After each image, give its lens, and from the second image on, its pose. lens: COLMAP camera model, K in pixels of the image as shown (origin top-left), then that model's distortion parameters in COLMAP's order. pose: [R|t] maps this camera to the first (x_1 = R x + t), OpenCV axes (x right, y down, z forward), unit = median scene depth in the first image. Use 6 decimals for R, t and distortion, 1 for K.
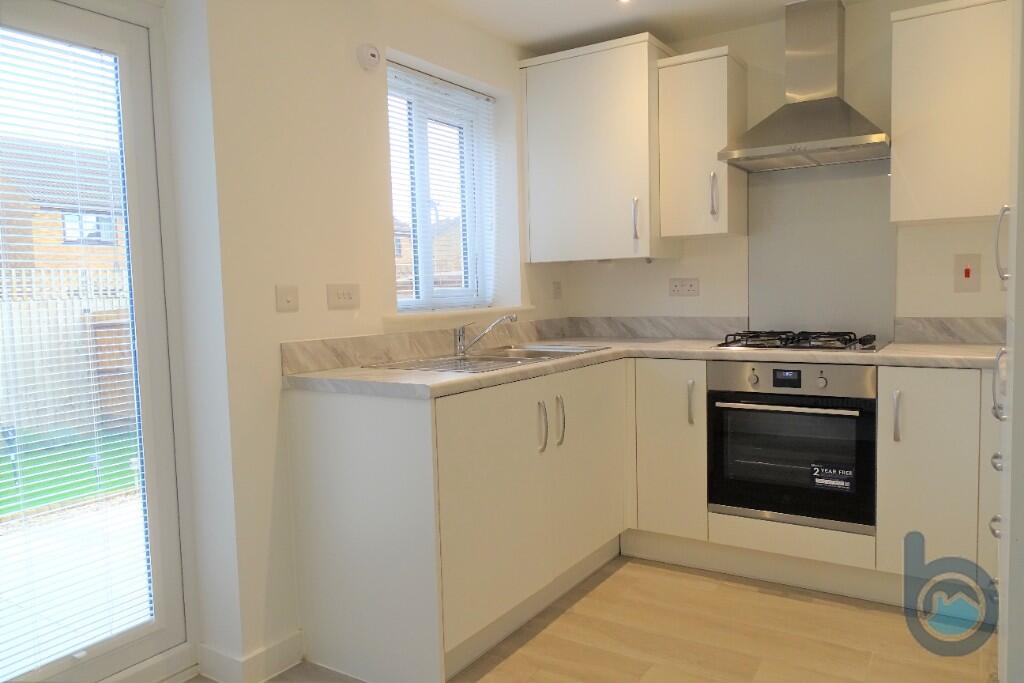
lens RADIAL K [[723.6, 0, 512.0], [0, 723.6, 341.5], [0, 0, 1]] dist [0.007341, 0.000831]
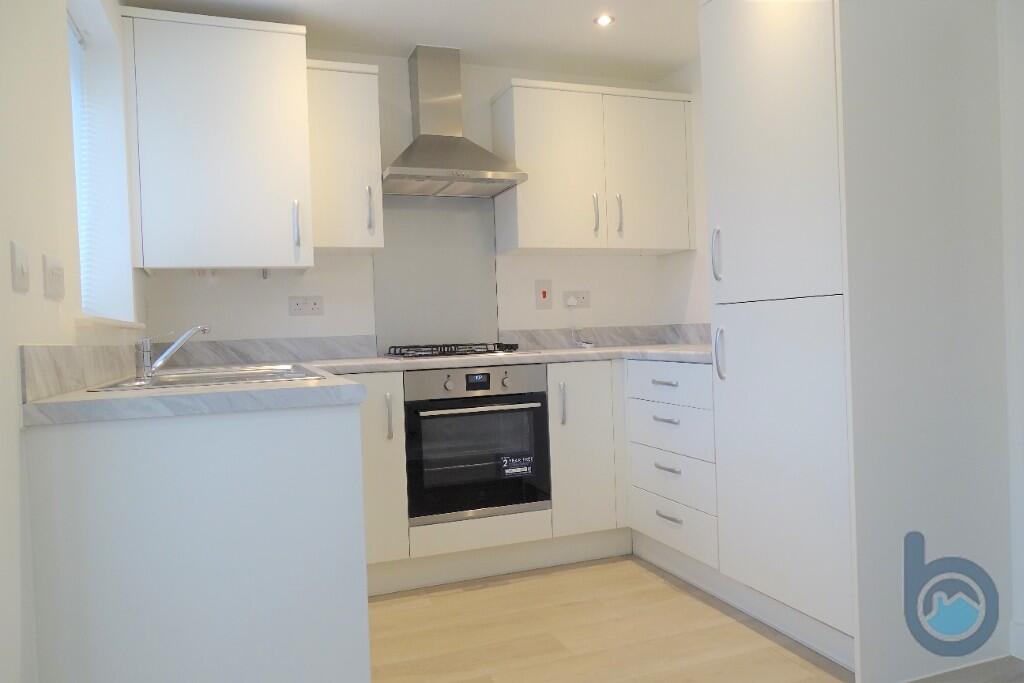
lens RADIAL K [[723.6, 0, 512.0], [0, 723.6, 341.5], [0, 0, 1]] dist [0.007341, 0.000831]
pose [[0.610026, -0.010477, 0.792312, -0.428911], [0.077500, 0.995907, -0.046500, 0.043791], [-0.788583, 0.089770, 0.608341, 0.284904]]
